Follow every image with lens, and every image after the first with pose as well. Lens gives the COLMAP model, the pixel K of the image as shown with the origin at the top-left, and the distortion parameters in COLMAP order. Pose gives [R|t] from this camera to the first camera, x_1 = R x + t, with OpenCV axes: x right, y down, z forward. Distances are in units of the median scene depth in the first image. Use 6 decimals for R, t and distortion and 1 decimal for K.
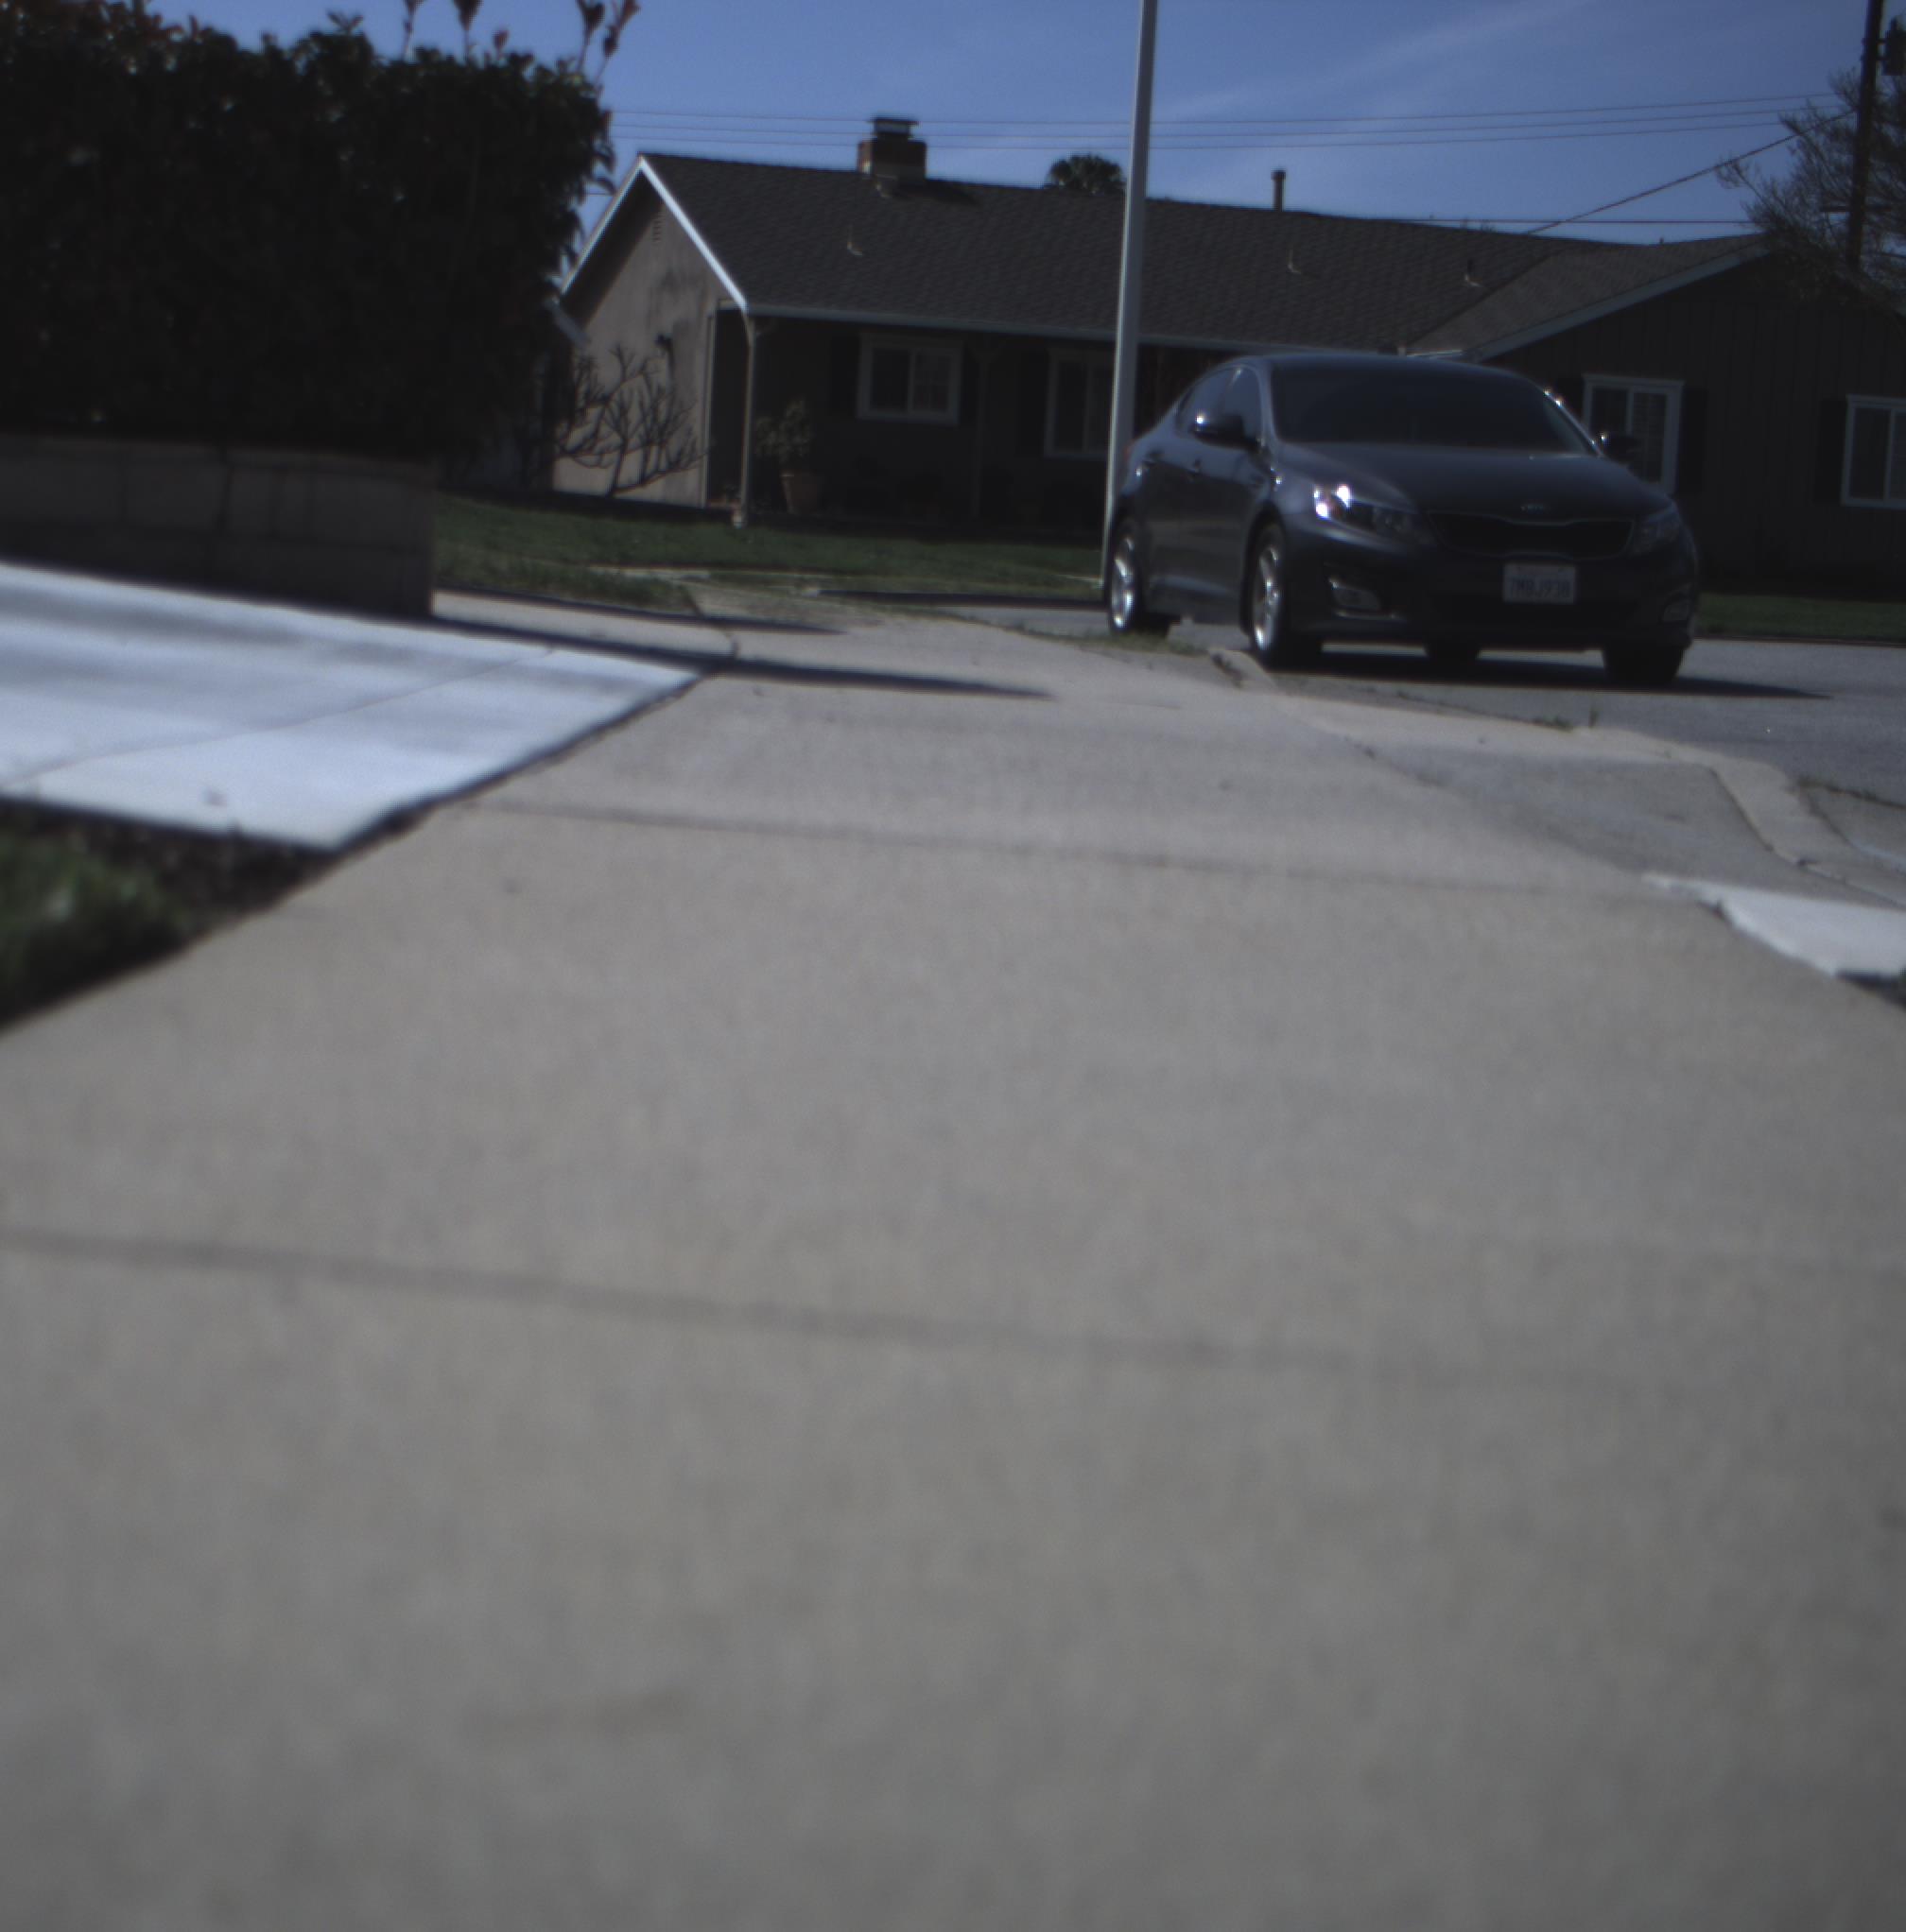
lens RADIAL K [[4212.7, 0, 728.2], [0, 4212.7, 961.5], [0, 0, 1]] dist [-0.175742, 0.719666]
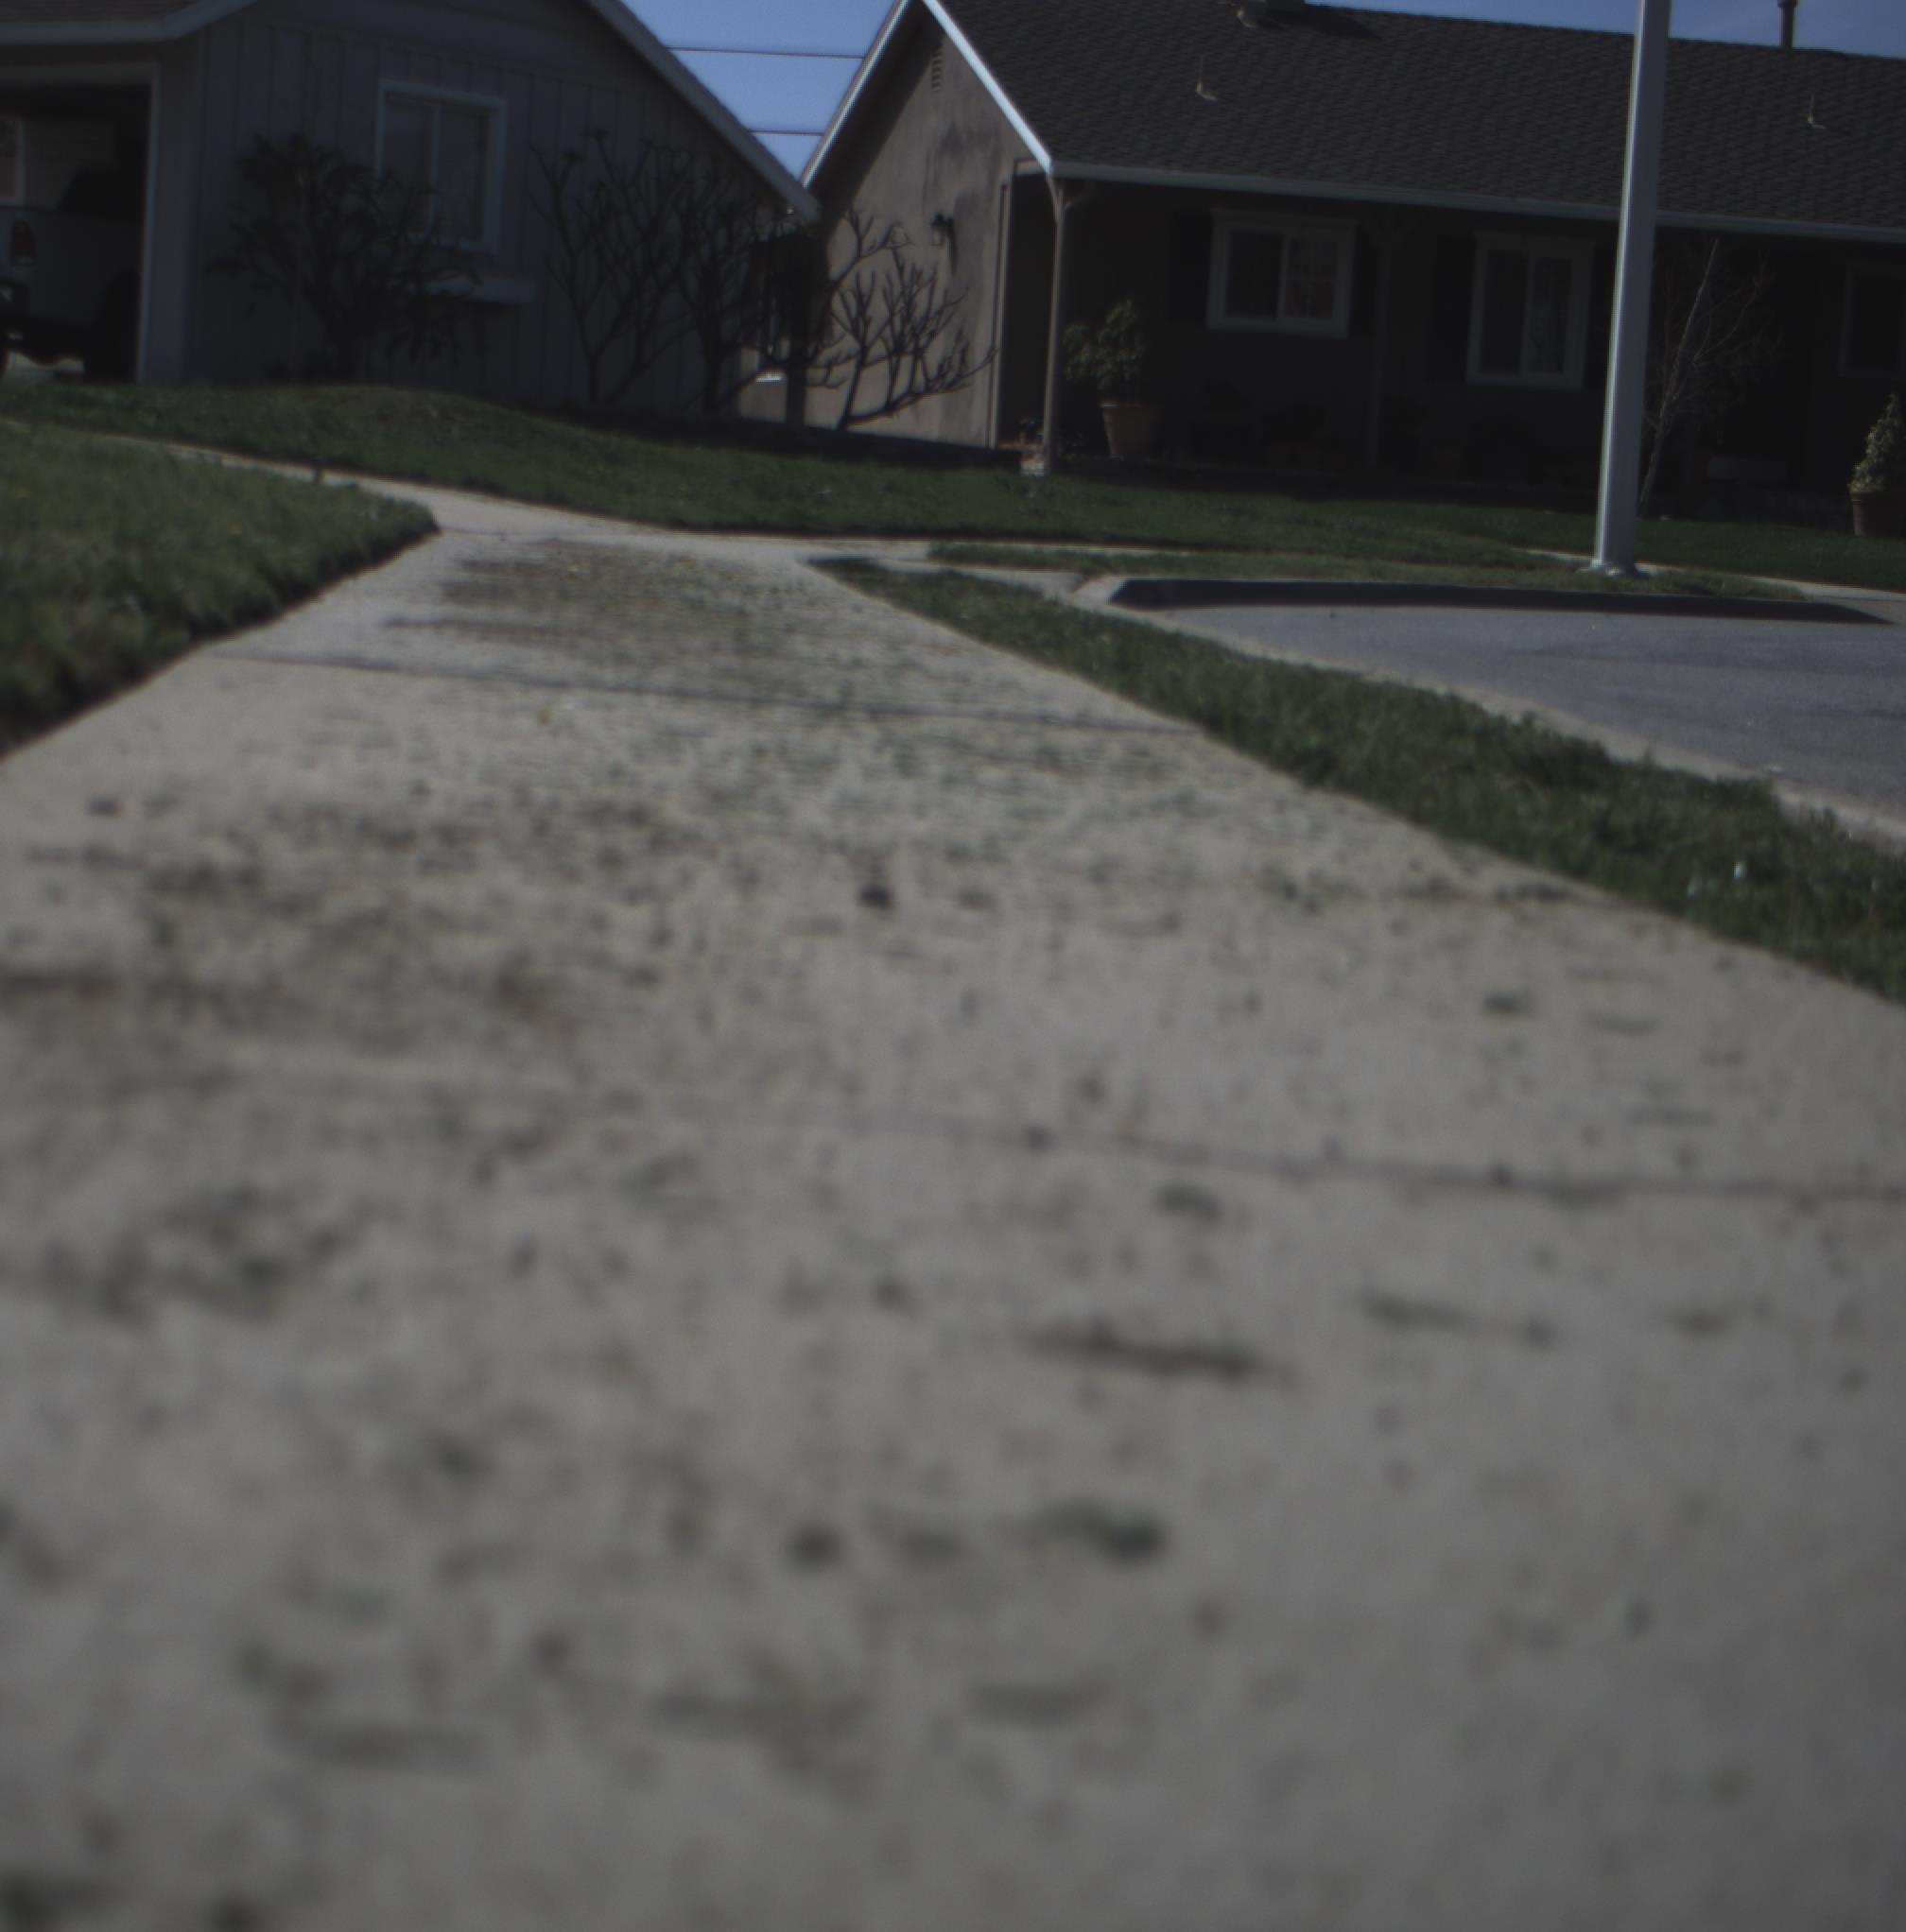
lens RADIAL K [[4212.7, 0, 728.2], [0, 4212.7, 961.5], [0, 0, 1]] dist [-0.175742, 0.719666]
pose [[0.996426, 0.011224, -0.083721, 0.011673], [-0.010438, 0.999897, 0.009818, -0.030671], [0.083822, -0.008909, 0.996441, 0.316694]]
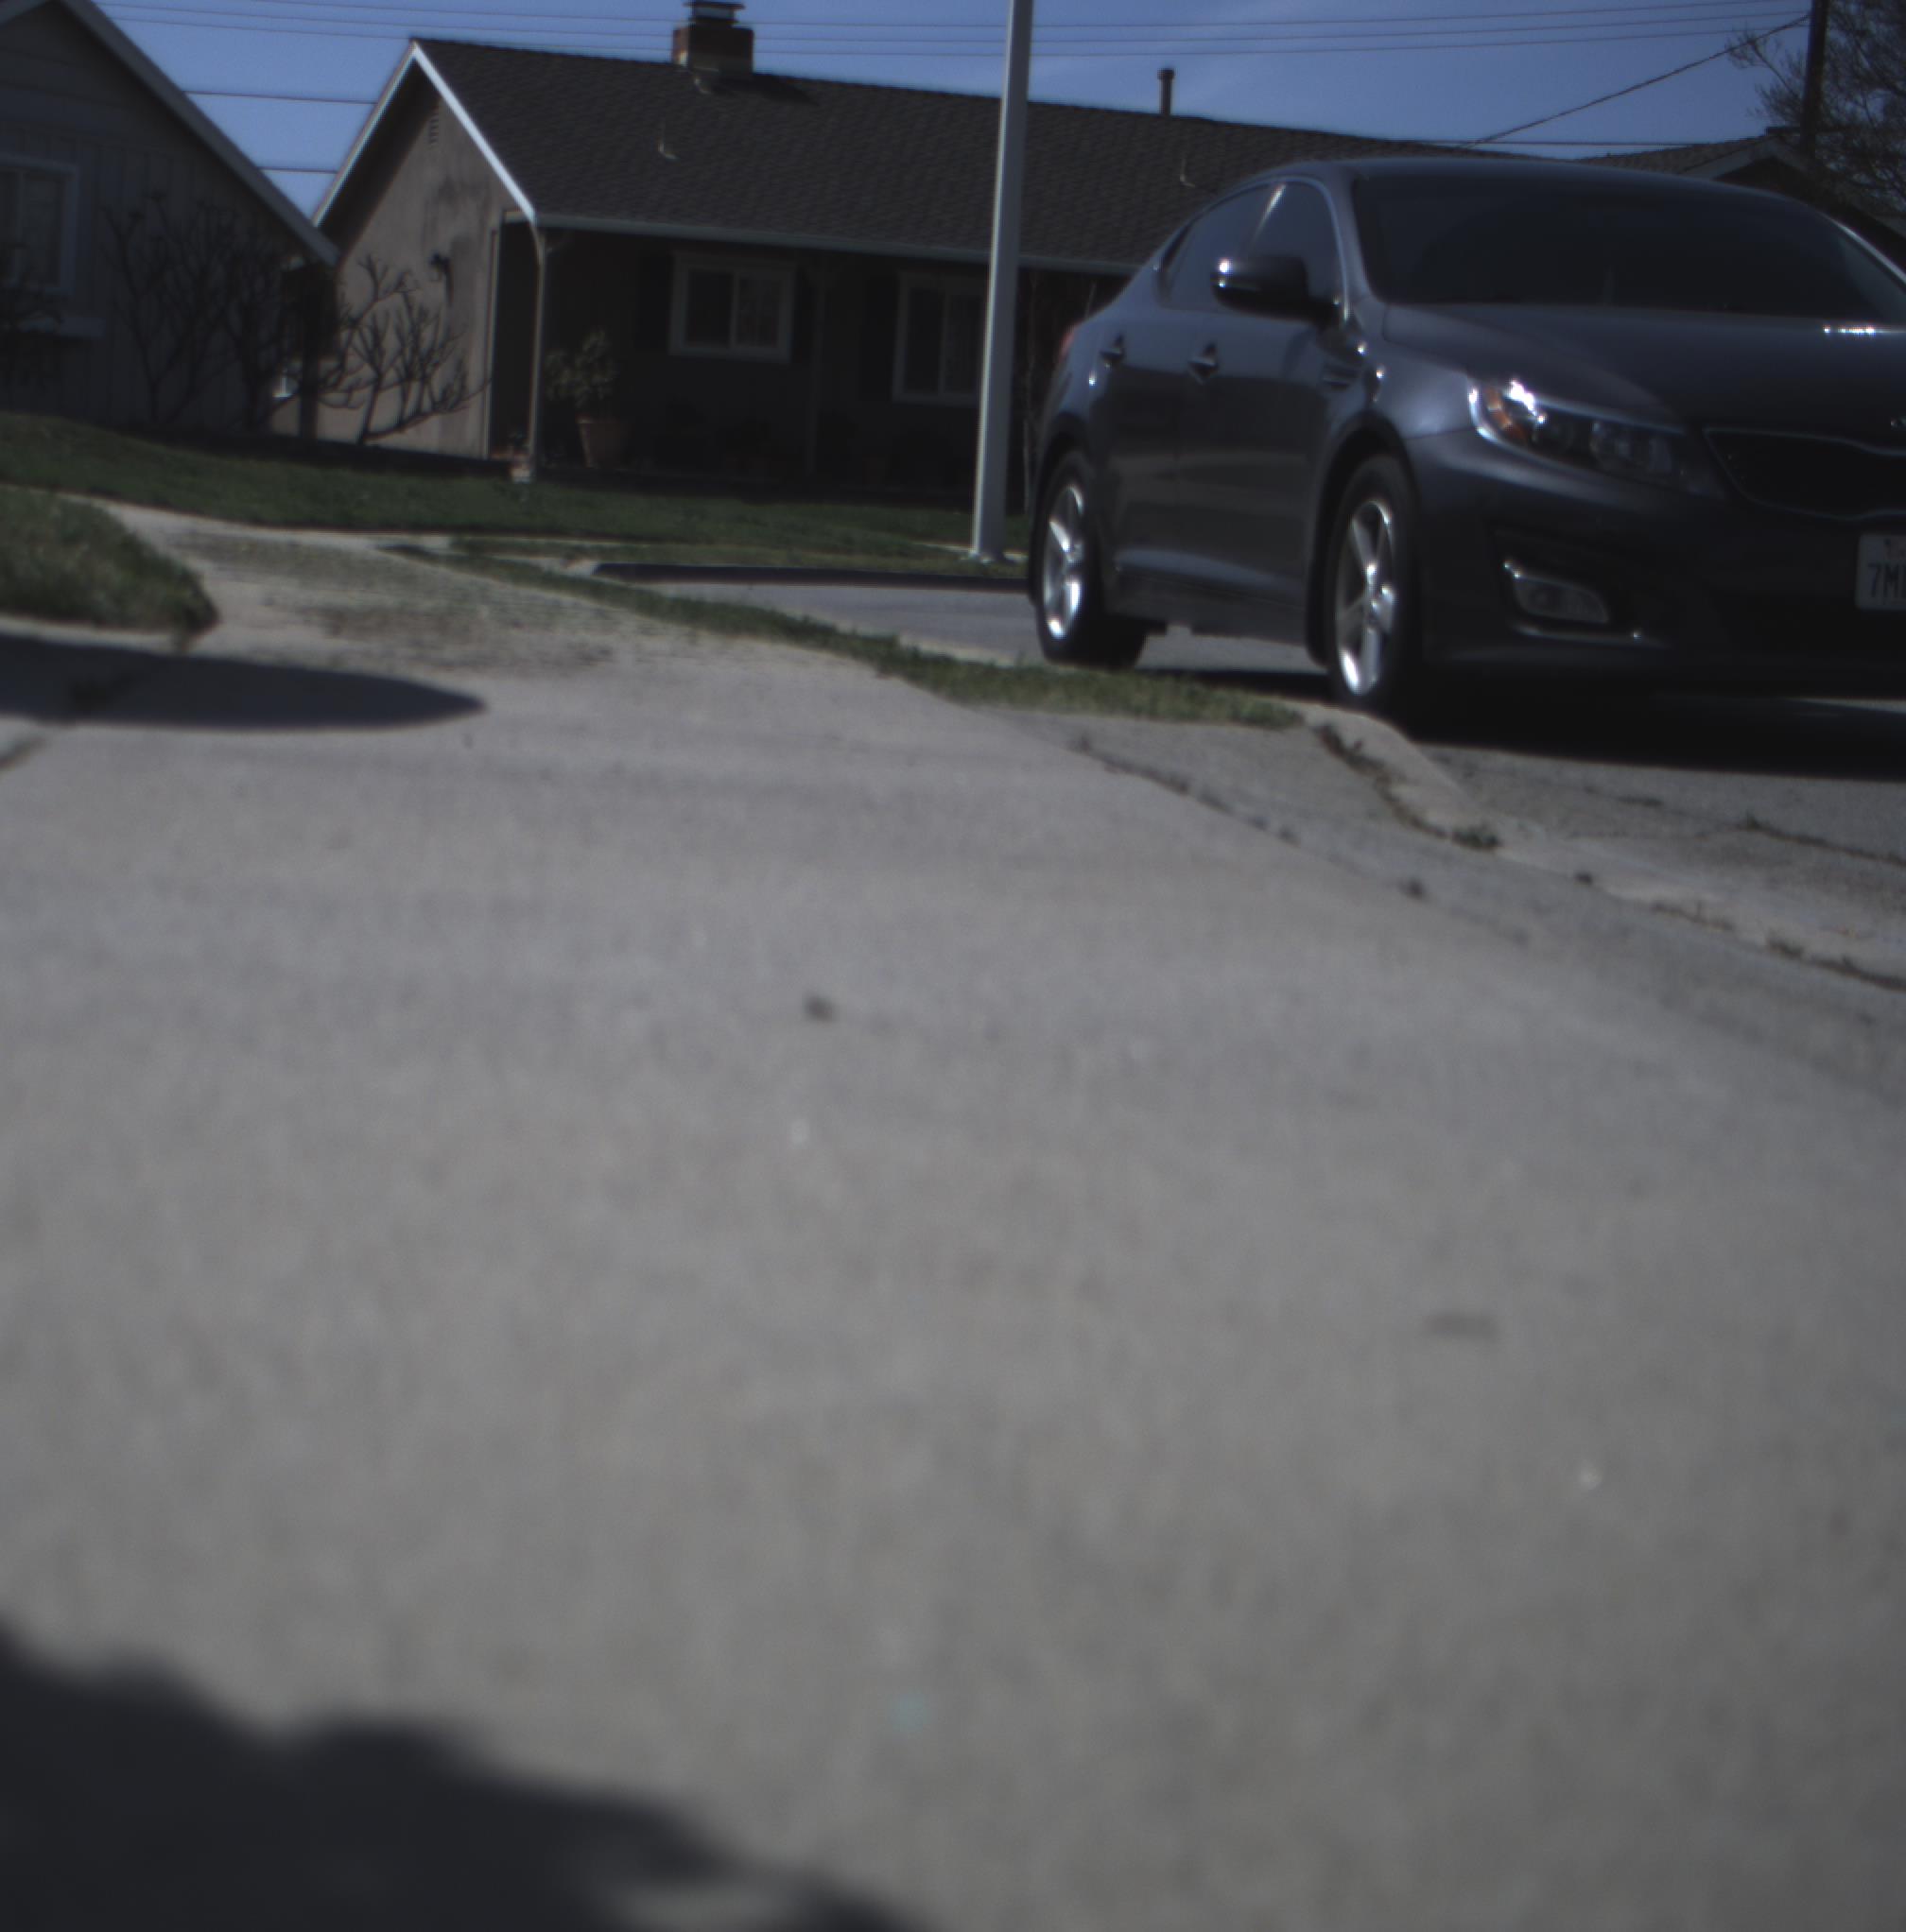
lens RADIAL K [[4212.7, 0, 728.2], [0, 4212.7, 961.5], [0, 0, 1]] dist [-0.175742, 0.719666]
pose [[0.999223, 0.000300, 0.039409, 0.010882], [-0.000640, 0.999963, 0.008614, -0.017769], [-0.039405, -0.008633, 0.999186, 0.186969]]
